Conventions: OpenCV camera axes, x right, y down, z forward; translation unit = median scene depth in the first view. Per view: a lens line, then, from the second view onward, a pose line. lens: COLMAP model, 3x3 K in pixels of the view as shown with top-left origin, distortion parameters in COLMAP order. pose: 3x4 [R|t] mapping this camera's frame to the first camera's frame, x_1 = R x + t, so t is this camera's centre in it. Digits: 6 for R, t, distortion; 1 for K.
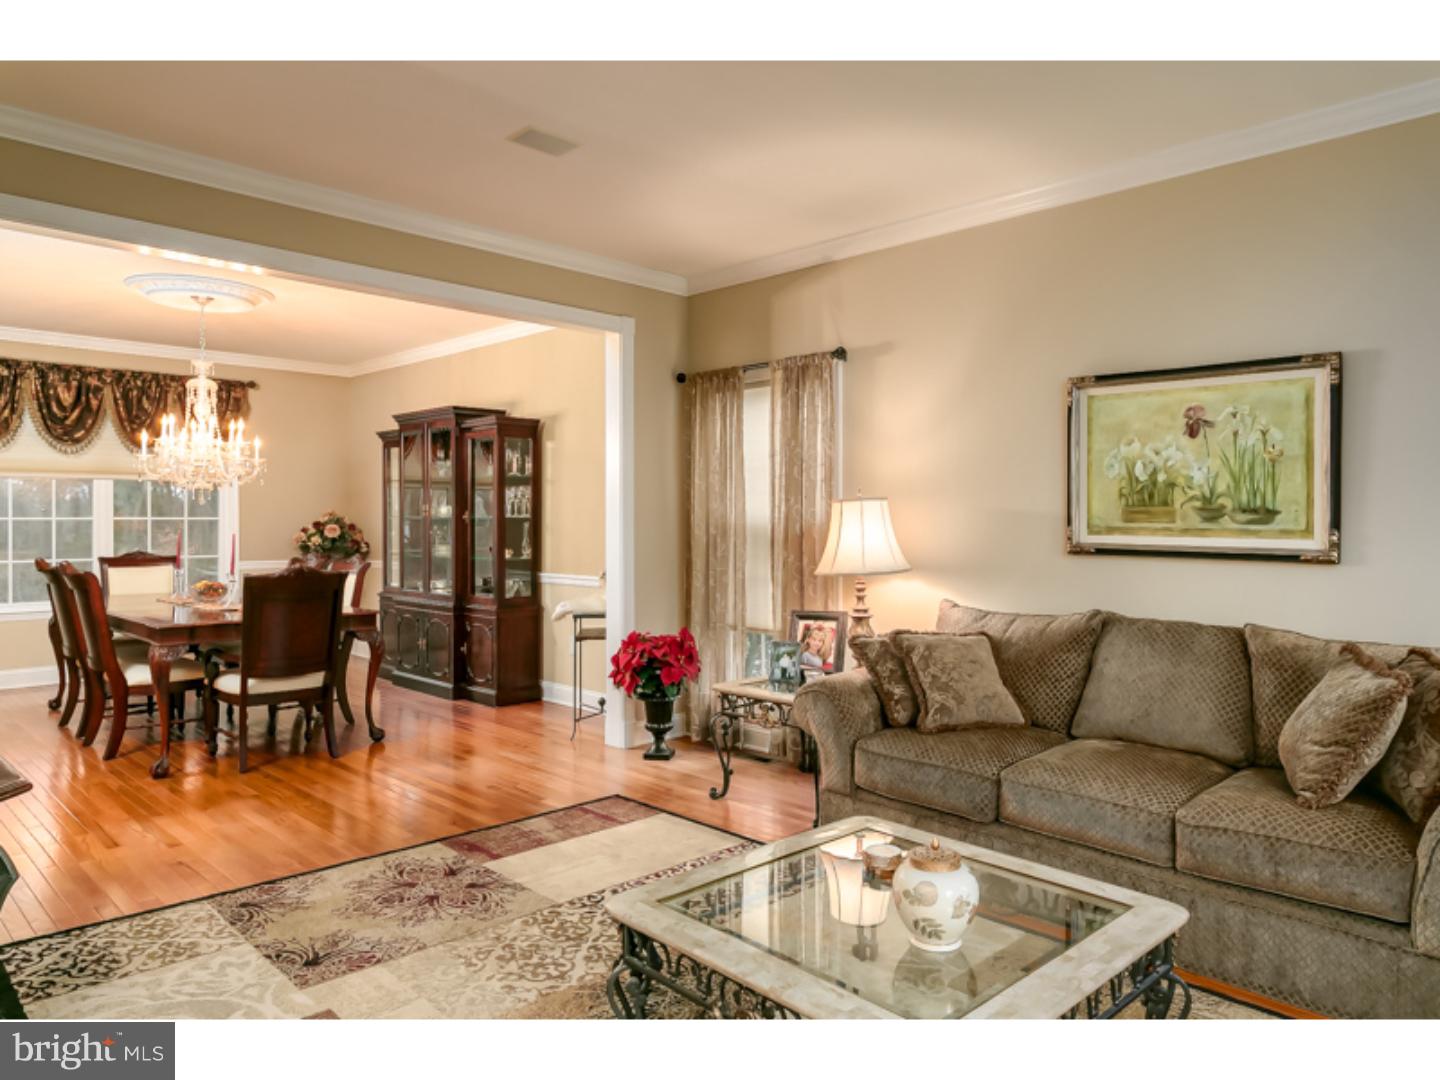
lens RADIAL K [[943.6, 0, 719.7], [0, 943.6, 533.8], [0, 0, 1]] dist [0.030687, 0.000602]
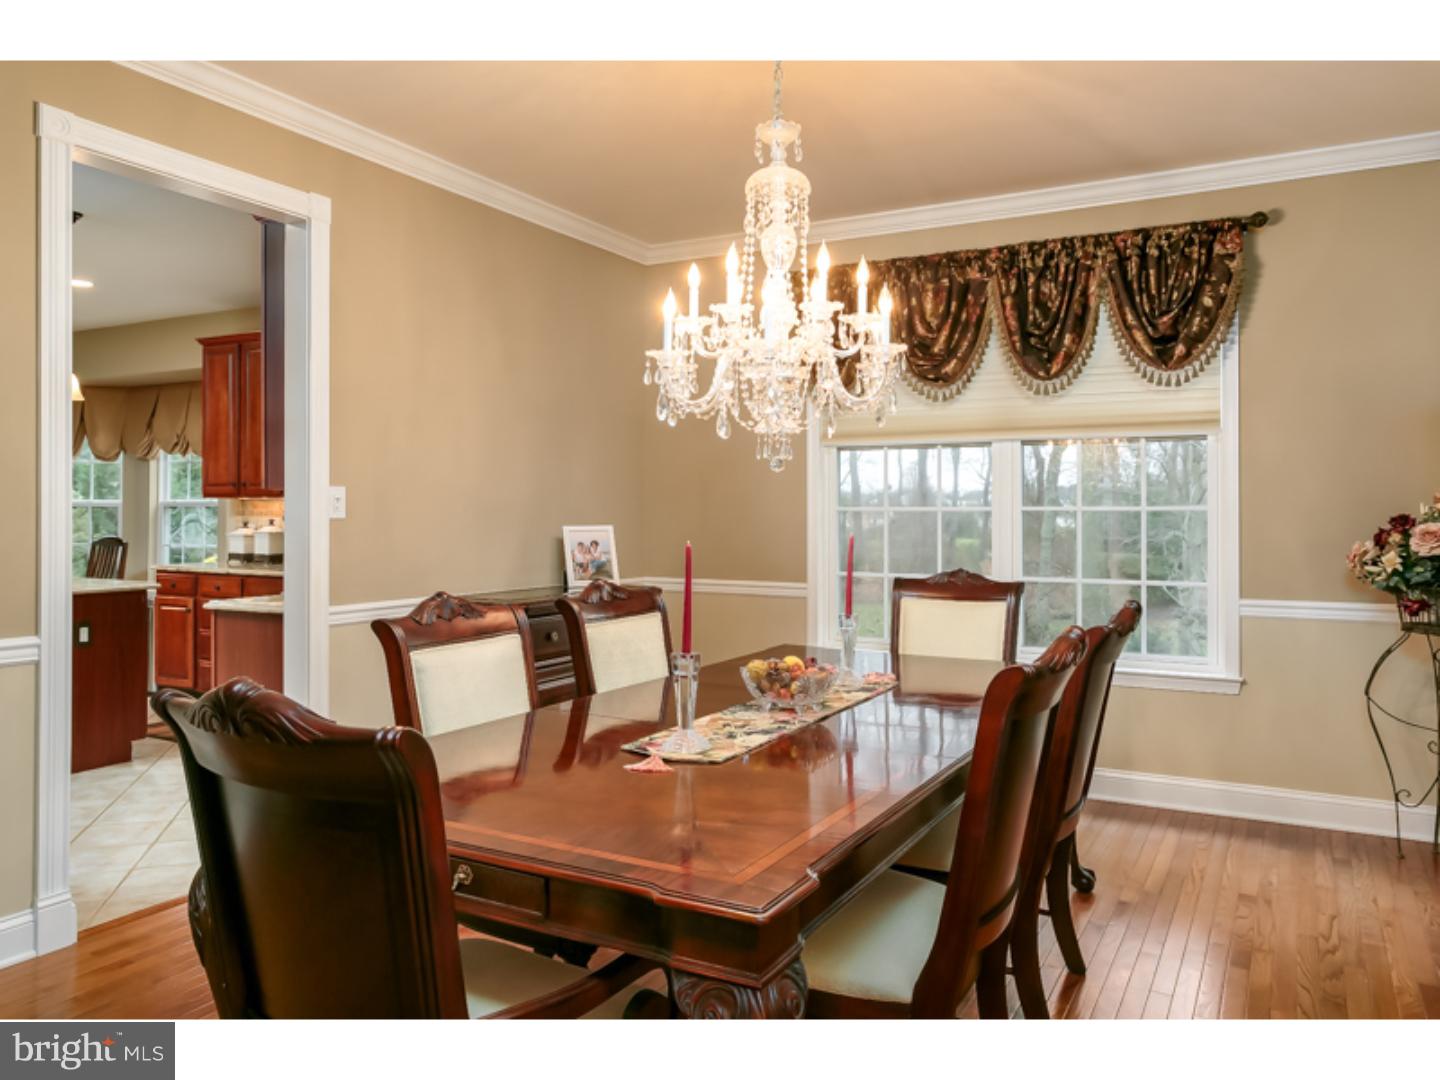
lens RADIAL K [[1016.5, 0, 723.7], [0, 1016.5, 517.0], [0, 0, 1]] dist [-0.016002, 0.001930]
pose [[0.286595, 0.007645, -0.958021, -0.102029], [-0.015118, 0.999880, 0.003456, -0.010525], [0.957932, 0.013493, 0.286677, 0.672460]]
